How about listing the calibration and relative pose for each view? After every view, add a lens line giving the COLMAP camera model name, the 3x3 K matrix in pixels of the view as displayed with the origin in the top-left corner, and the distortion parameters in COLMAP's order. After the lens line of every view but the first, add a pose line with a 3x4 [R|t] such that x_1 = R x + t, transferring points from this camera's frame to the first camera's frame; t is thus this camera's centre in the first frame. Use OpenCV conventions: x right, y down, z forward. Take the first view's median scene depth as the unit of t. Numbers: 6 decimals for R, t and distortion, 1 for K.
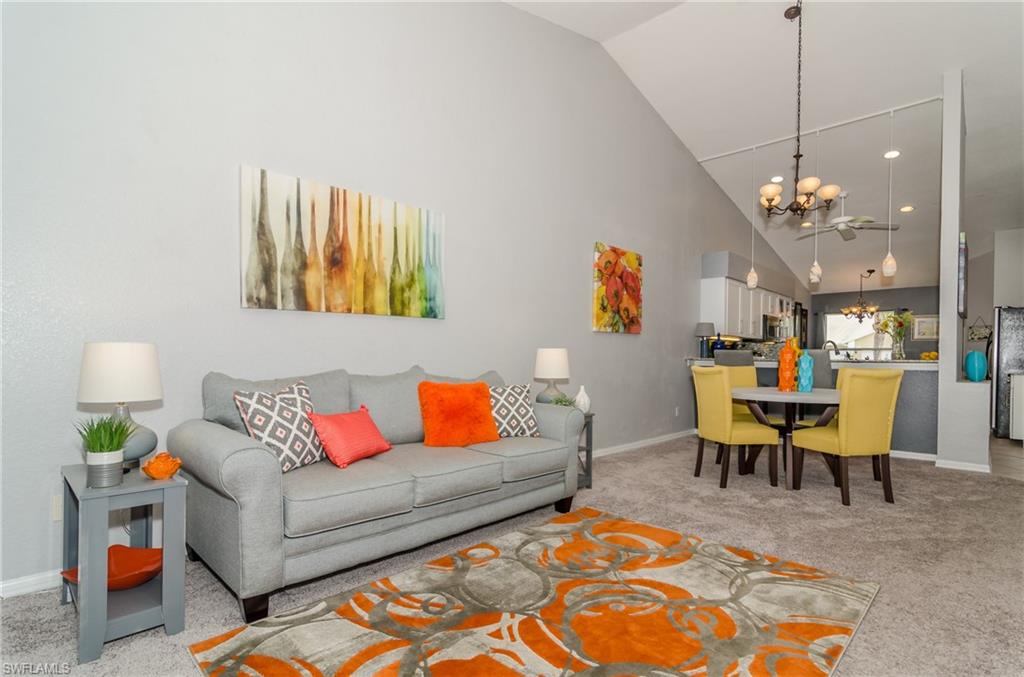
lens RADIAL K [[496.6, 0, 510.8], [0, 496.6, 362.6], [0, 0, 1]] dist [0.002840, 0.000171]
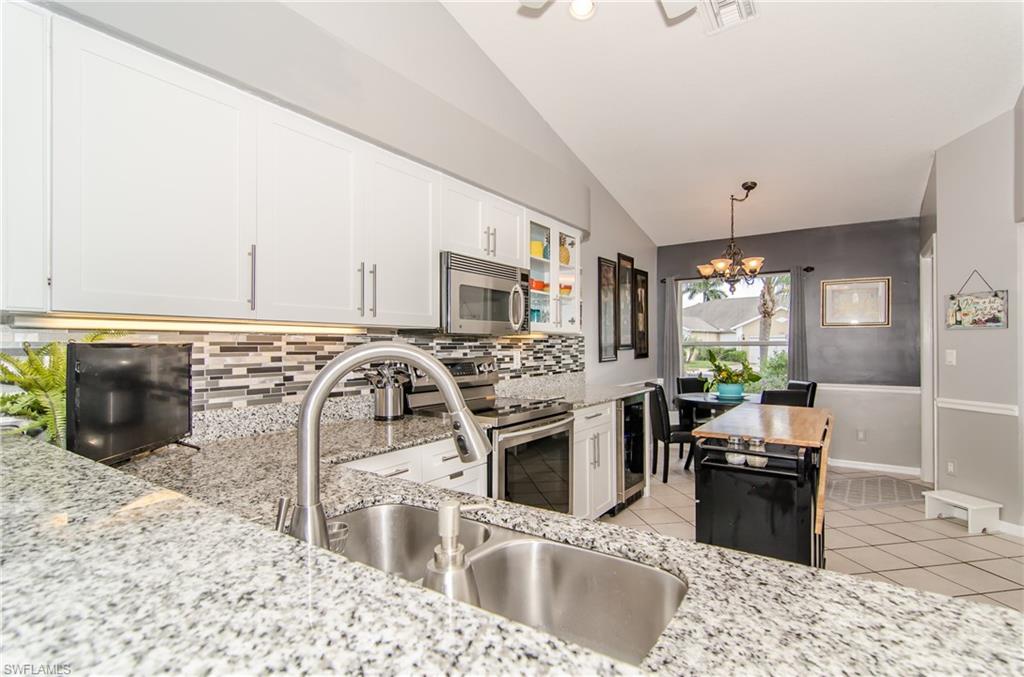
lens RADIAL K [[496.6, 0, 513.1], [0, 496.6, 342.0], [0, 0, 1]] dist [0.002840, 0.000171]
pose [[0.984728, -0.012938, 0.173620, 0.675946], [0.015566, 0.999784, -0.013779, -0.045290], [-0.173404, 0.016271, 0.984716, 0.928015]]
